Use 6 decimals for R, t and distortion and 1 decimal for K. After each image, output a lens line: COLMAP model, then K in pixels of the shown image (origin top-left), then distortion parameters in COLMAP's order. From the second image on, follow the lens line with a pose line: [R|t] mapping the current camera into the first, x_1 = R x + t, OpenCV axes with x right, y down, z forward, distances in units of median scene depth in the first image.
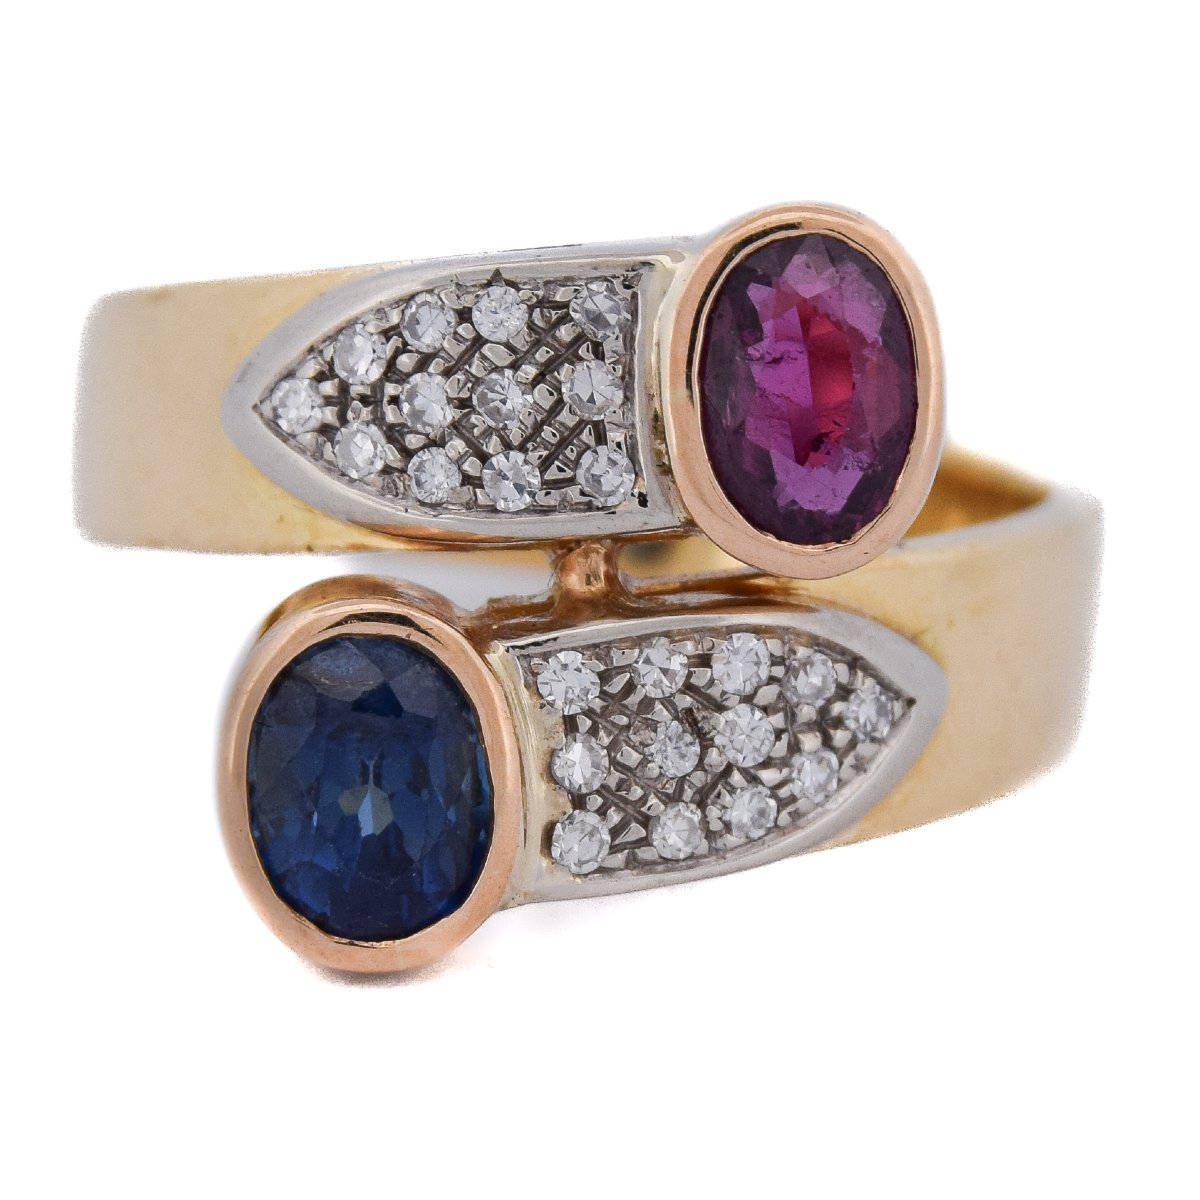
lens RADIAL K [[8237.5, 0, 600.0], [0, 8237.5, 600.0], [0, 0, 1]] dist [-0.336688, 14.770911]
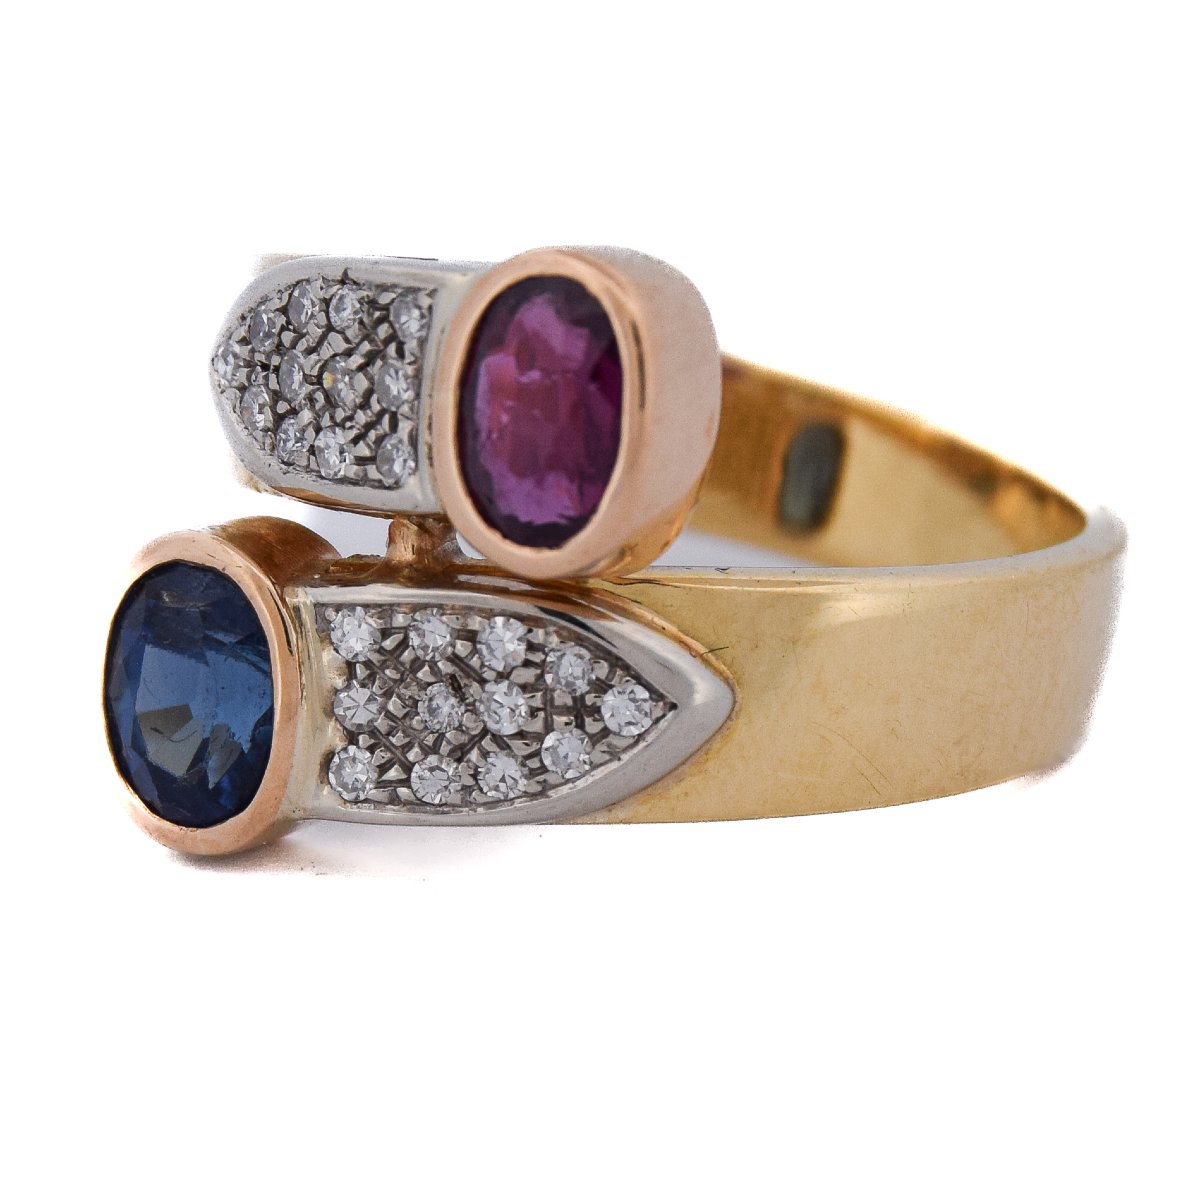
lens RADIAL K [[8237.5, 0, 600.0], [0, 8237.5, 600.0], [0, 0, 1]] dist [-0.336688, 14.770911]
pose [[0.846120, 0.160567, -0.508231, 0.607092], [-0.159796, 0.986101, 0.045509, -0.052268], [0.508474, 0.042707, 0.860018, 0.028948]]
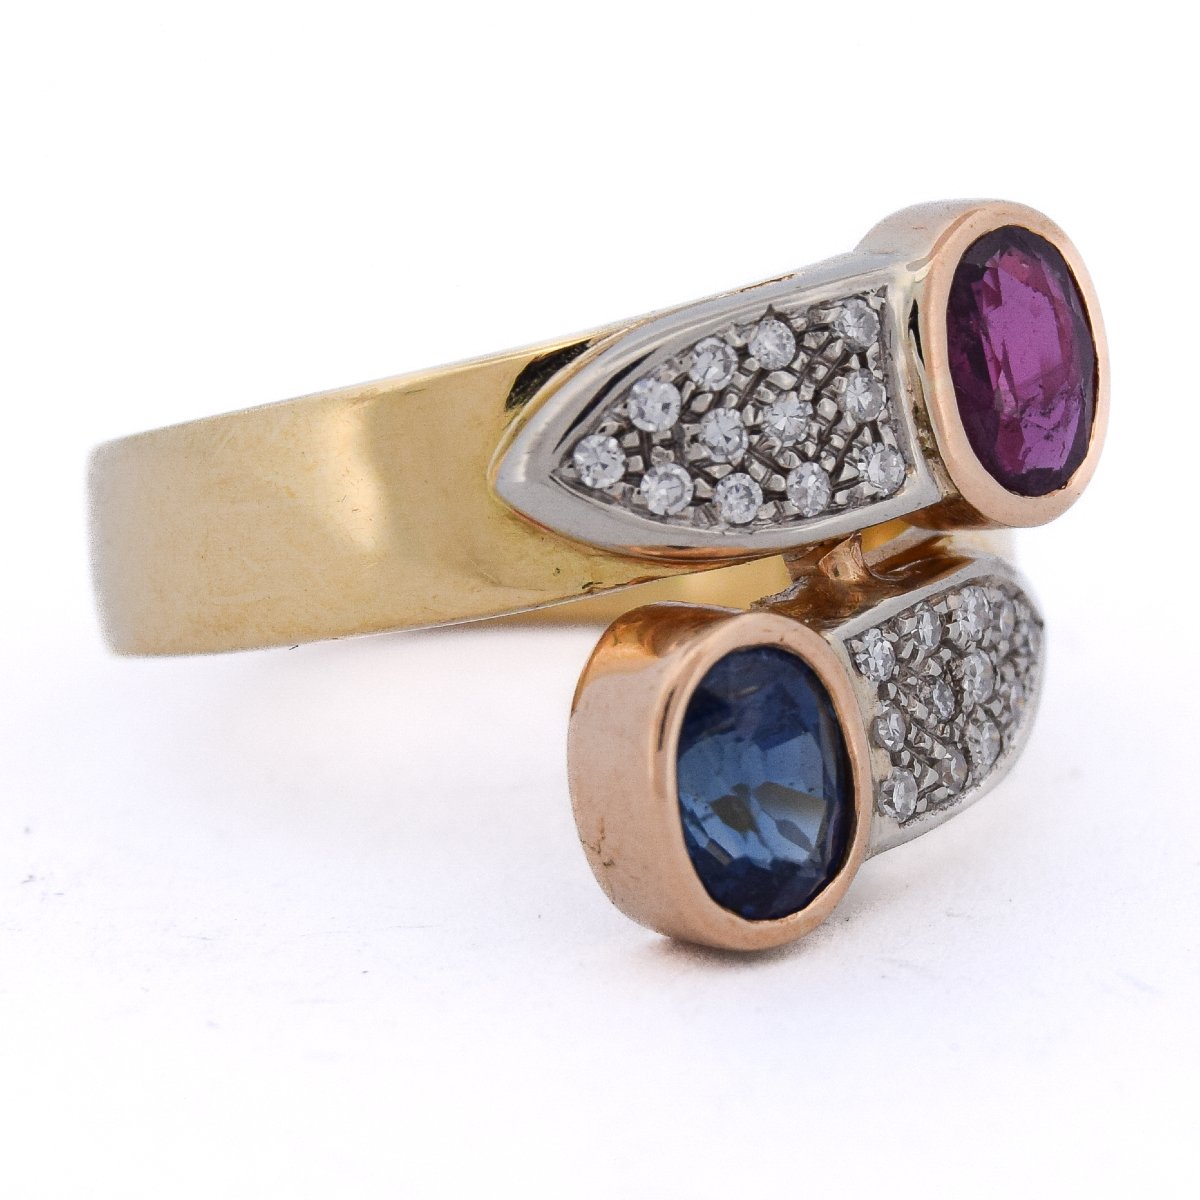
lens RADIAL K [[8237.5, 0, 600.0], [0, 8237.5, 600.0], [0, 0, 1]] dist [-0.336688, 14.770911]
pose [[0.807059, -0.187795, 0.559812, -0.661232], [0.193337, 0.979859, 0.049977, -0.060935], [-0.557922, 0.067898, 0.827111, 0.089682]]
